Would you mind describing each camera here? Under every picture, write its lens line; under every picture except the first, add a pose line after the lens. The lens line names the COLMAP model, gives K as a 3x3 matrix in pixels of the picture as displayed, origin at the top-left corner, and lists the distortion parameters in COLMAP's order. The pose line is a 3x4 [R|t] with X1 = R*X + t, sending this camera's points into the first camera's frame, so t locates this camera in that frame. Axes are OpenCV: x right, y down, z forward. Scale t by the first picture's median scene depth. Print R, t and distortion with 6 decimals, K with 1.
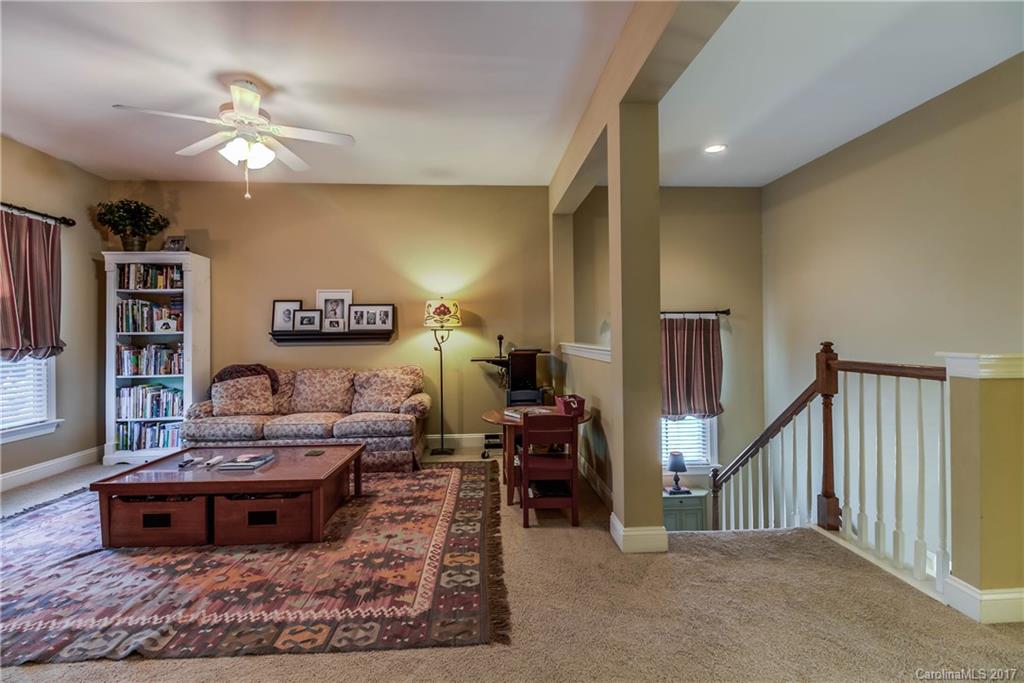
lens RADIAL K [[468.2, 0, 505.9], [0, 468.2, 338.8], [0, 0, 1]] dist [0.023281, -0.014576]
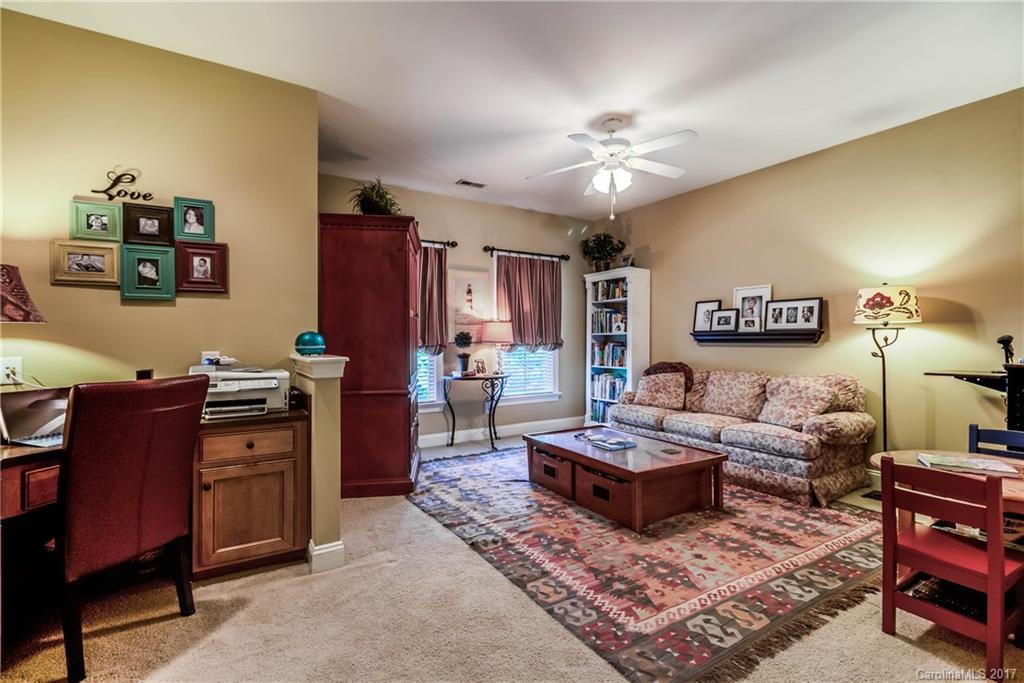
lens RADIAL K [[468.2, 0, 505.9], [0, 468.2, 338.8], [0, 0, 1]] dist [0.023281, -0.014576]
pose [[0.472158, 0.008225, -0.881476, 0.265567], [-0.006403, 0.999962, 0.005901, -0.004391], [0.881491, 0.002858, 0.472193, 0.163042]]
